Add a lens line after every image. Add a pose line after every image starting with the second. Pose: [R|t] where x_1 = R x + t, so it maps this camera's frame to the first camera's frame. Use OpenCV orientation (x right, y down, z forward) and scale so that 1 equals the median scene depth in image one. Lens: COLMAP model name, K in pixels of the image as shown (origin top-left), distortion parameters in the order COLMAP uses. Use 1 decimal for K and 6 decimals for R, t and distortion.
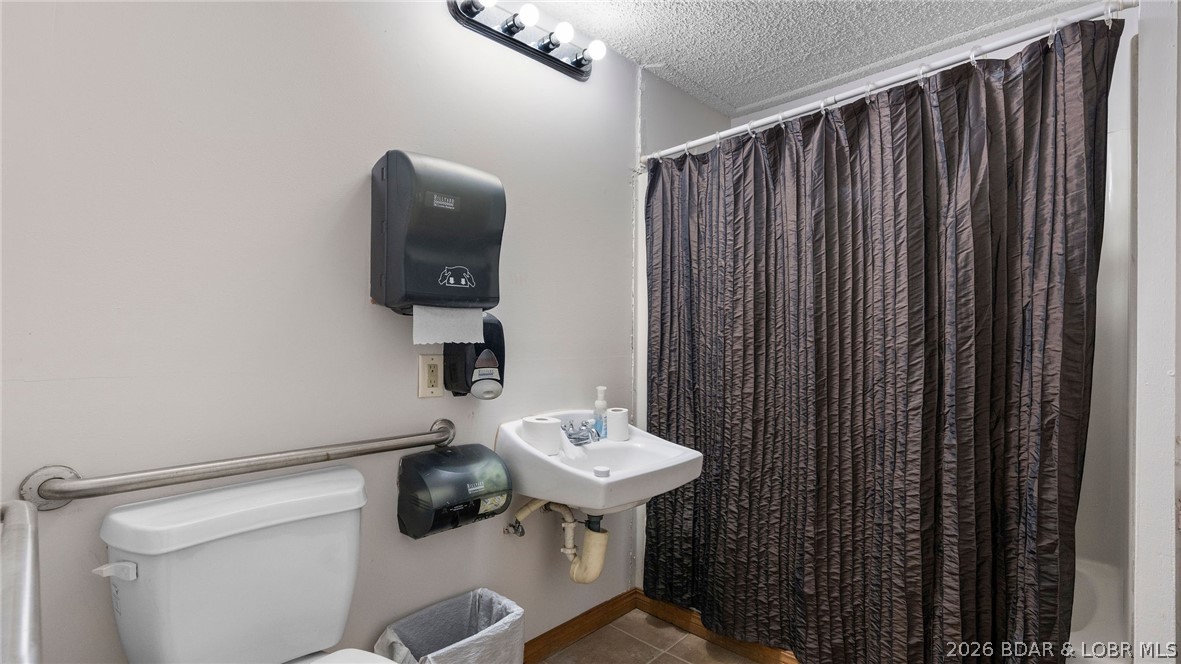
lens RADIAL K [[534.7, 0, 595.3], [0, 534.7, 341.2], [0, 0, 1]] dist [-0.000259, 0.000054]
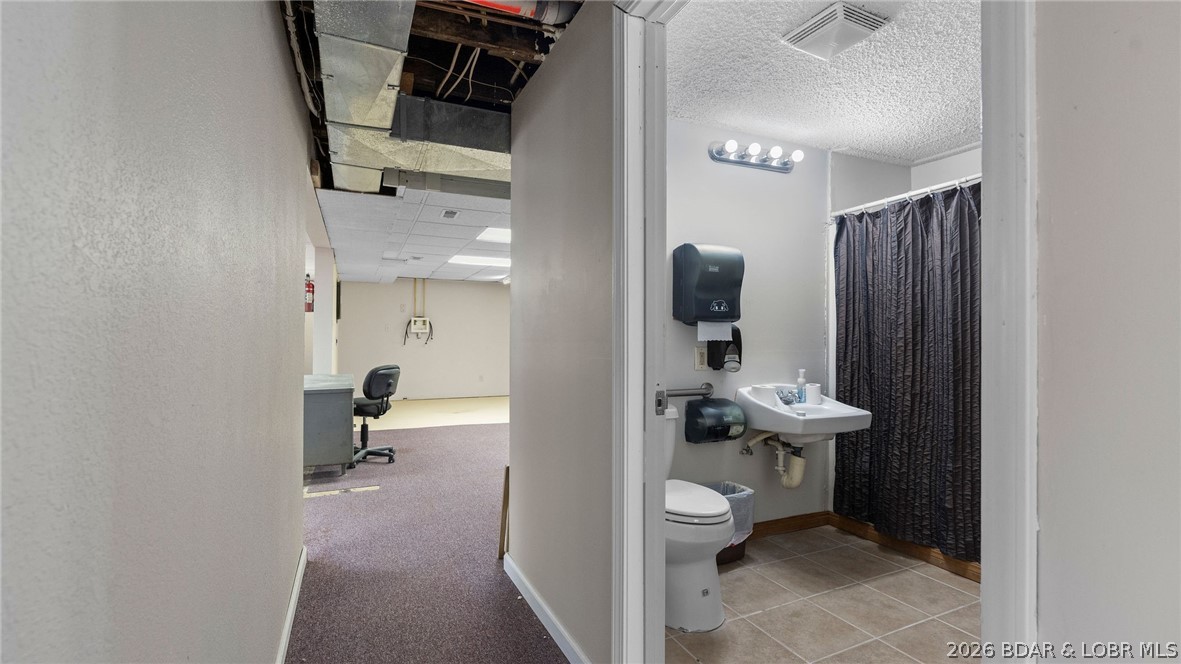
lens RADIAL K [[530.1, 0, 593.4], [0, 530.1, 329.8], [0, 0, 1]] dist [-0.010854, -0.000022]
pose [[0.929809, -0.003774, -0.368024, 0.015188], [-0.004448, 0.999759, -0.021490, 0.006082], [0.368016, 0.021619, 0.929568, -0.693405]]
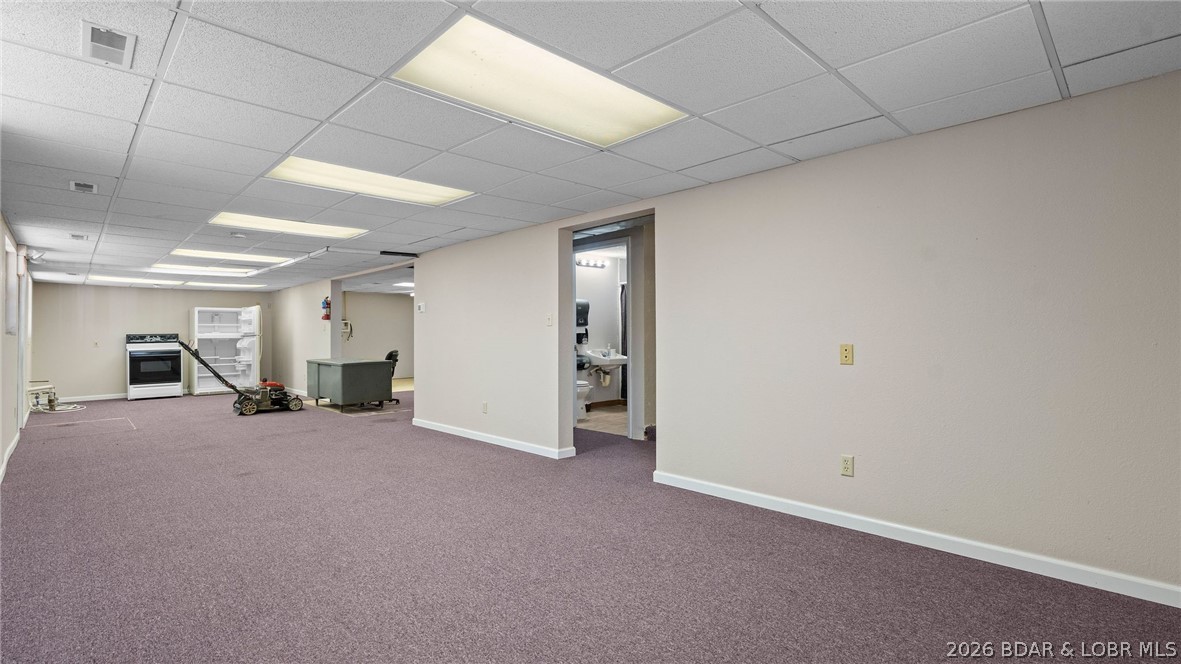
lens RADIAL K [[534.7, 0, 595.3], [0, 534.7, 341.2], [0, 0, 1]] dist [-0.000259, 0.000054]
pose [[0.999037, -0.011408, -0.042367, 0.084003], [0.011650, 0.999917, 0.005475, 0.043375], [0.042302, -0.005963, 0.999087, -3.293148]]
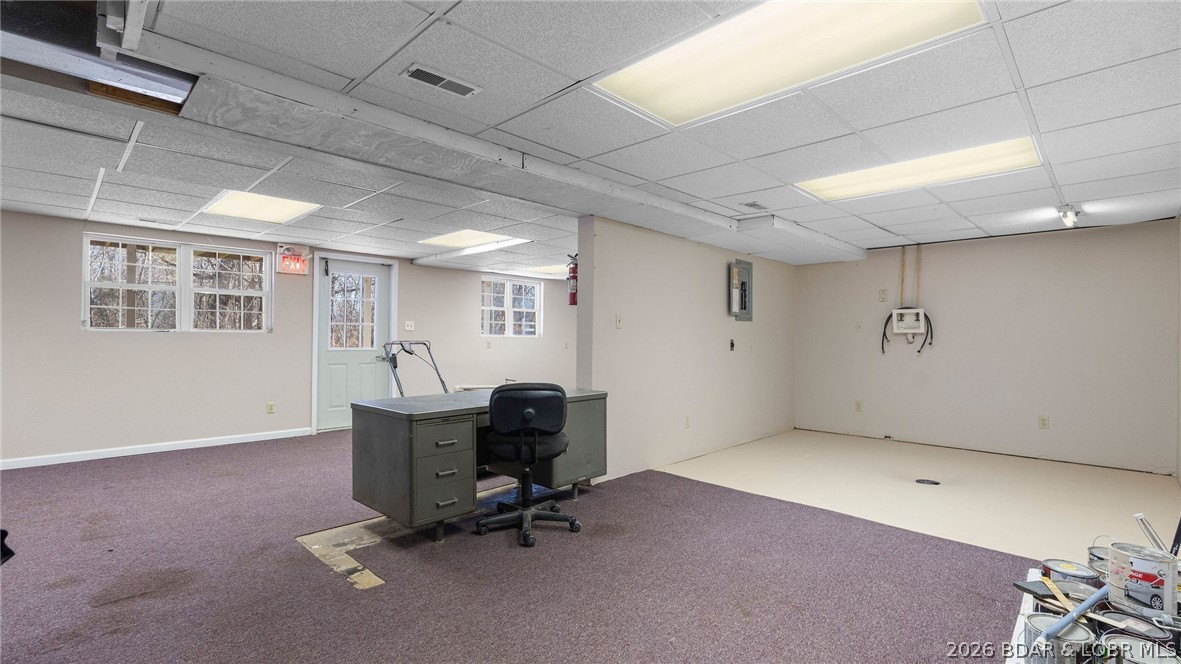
lens RADIAL K [[534.7, 0, 595.3], [0, 534.7, 341.2], [0, 0, 1]] dist [-0.000259, 0.000054]
pose [[-0.014073, -0.002607, -0.999898, -0.312583], [-0.011098, 0.999935, -0.002451, 0.001157], [0.999839, 0.011063, -0.014101, 1.724097]]
